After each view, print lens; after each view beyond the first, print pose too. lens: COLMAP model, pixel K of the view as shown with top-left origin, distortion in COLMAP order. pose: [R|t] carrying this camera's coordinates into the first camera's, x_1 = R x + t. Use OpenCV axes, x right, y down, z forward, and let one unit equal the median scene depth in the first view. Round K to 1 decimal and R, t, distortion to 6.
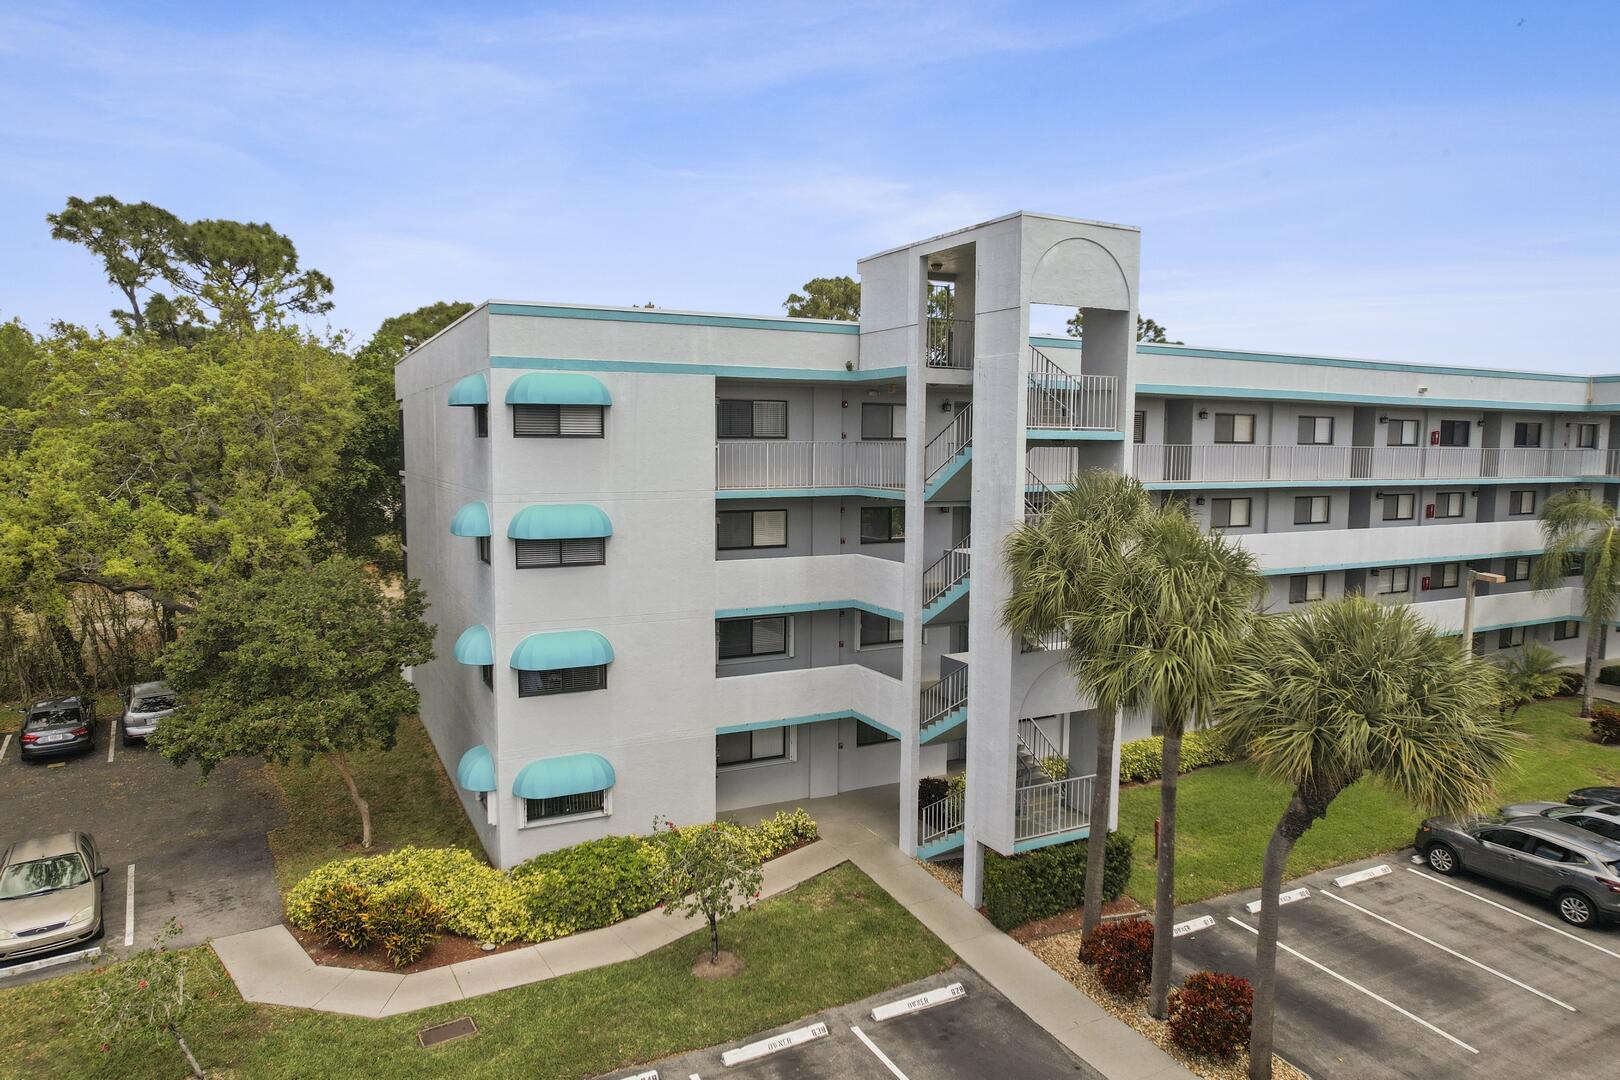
lens RADIAL K [[1033.8, 0, 833.9], [0, 1033.8, 529.4], [0, 0, 1]] dist [-0.052187, -0.000429]
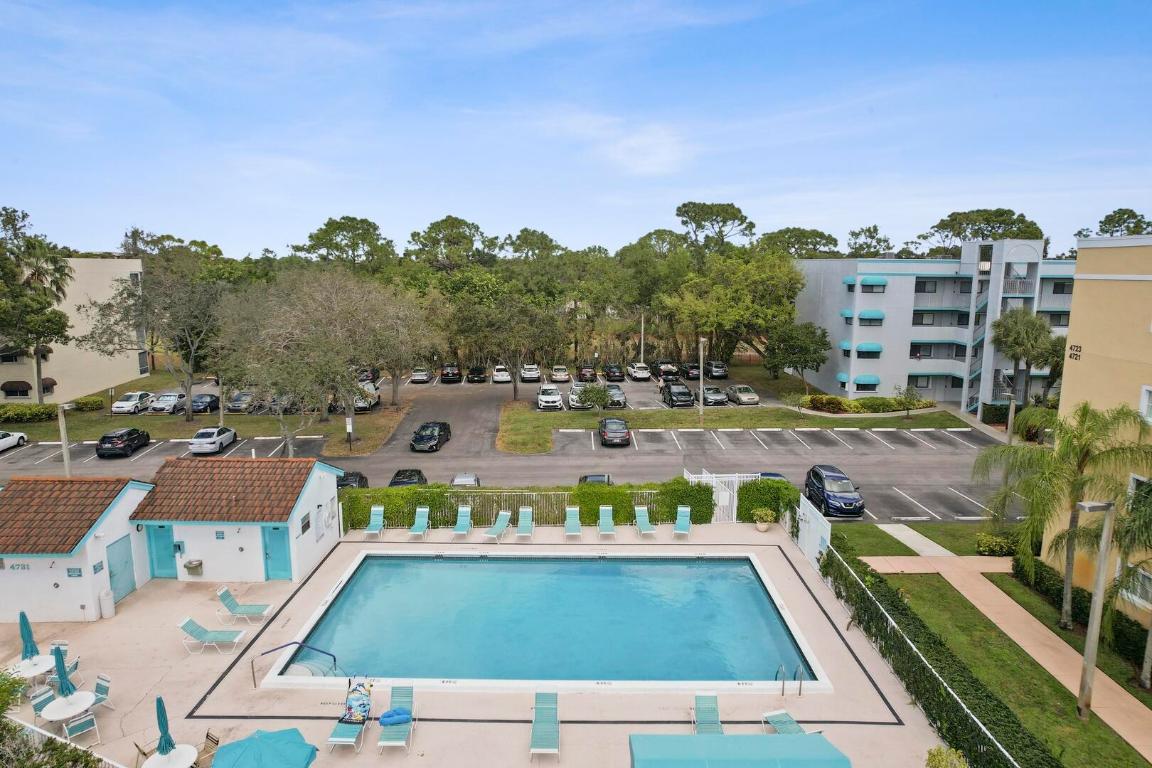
lens RADIAL K [[739.8, 0, 572.5], [0, 739.8, 387.6], [0, 0, 1]] dist [-0.035164, 0.001643]
pose [[0.878950, 0.076232, -0.470782, 0.069046], [-0.036869, 0.995049, 0.092291, 0.049760], [0.475486, -0.063762, 0.877409, -1.857016]]
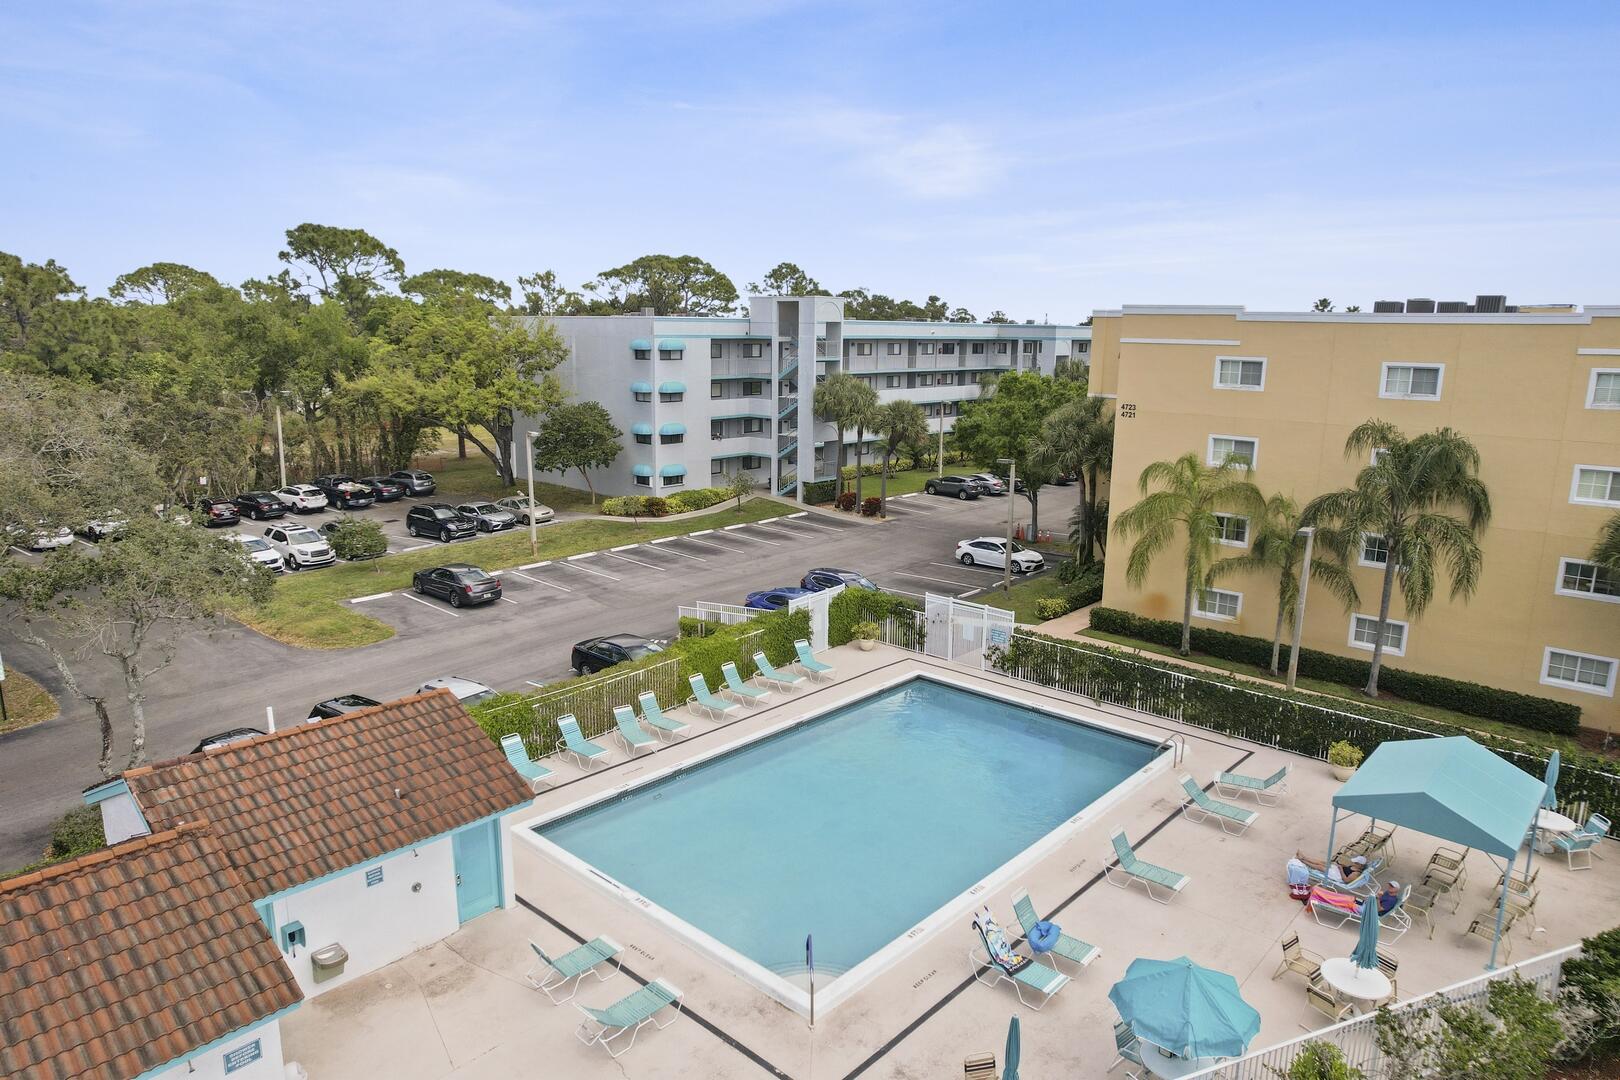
lens RADIAL K [[1040.3, 0, 805.0], [0, 1040.3, 545.1], [0, 0, 1]] dist [-0.035164, 0.001643]
pose [[0.940029, -0.065815, 0.334684, -0.885957], [0.022908, 0.991174, 0.130570, 0.059162], [-0.340324, -0.115072, 0.933241, -1.947079]]
